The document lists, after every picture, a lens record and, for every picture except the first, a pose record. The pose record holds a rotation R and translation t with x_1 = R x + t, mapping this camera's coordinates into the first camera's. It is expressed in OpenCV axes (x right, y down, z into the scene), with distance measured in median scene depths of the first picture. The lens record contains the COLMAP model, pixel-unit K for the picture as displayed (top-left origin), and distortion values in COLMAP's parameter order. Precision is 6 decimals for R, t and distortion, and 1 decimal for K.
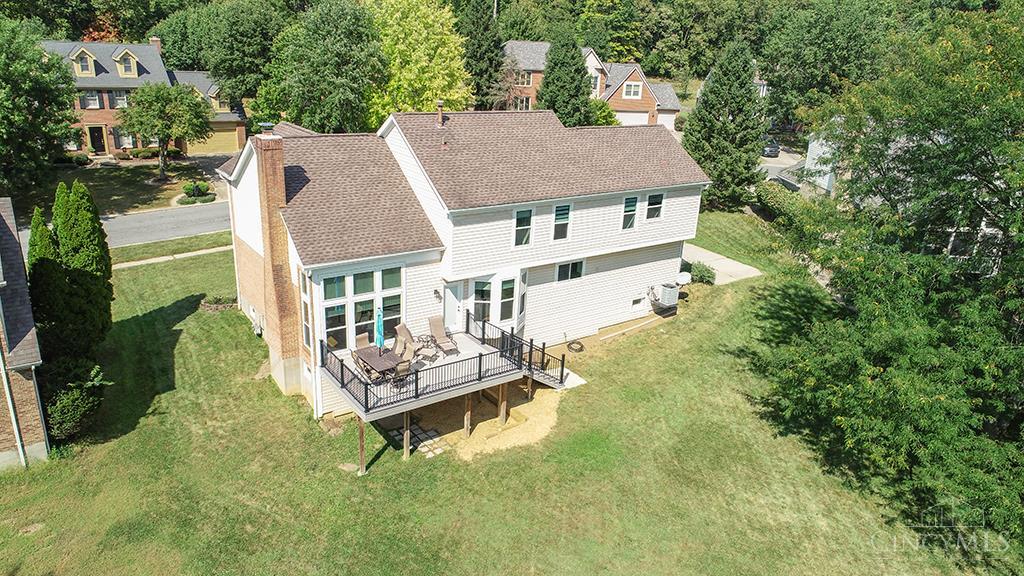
lens RADIAL K [[688.8, 0, 515.2], [0, 688.8, 295.8], [0, 0, 1]] dist [-0.004526, -0.001860]
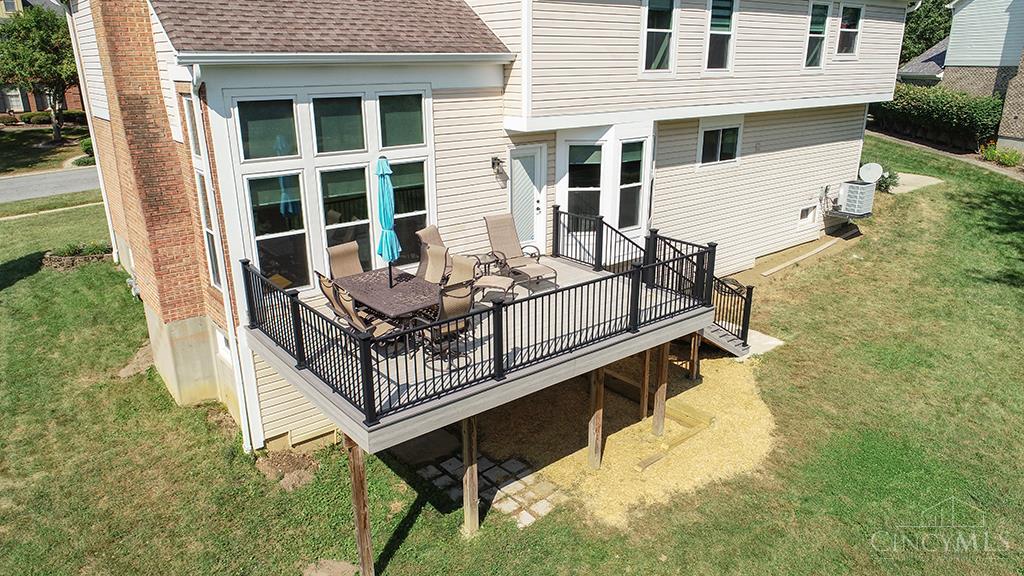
lens RADIAL K [[688.8, 0, 515.2], [0, 688.8, 295.8], [0, 0, 1]] dist [-0.004526, -0.001860]
pose [[0.997152, -0.068413, 0.031744, -0.127274], [0.069110, 0.997379, -0.021406, 0.099364], [-0.030196, 0.023539, 0.999267, 0.551348]]
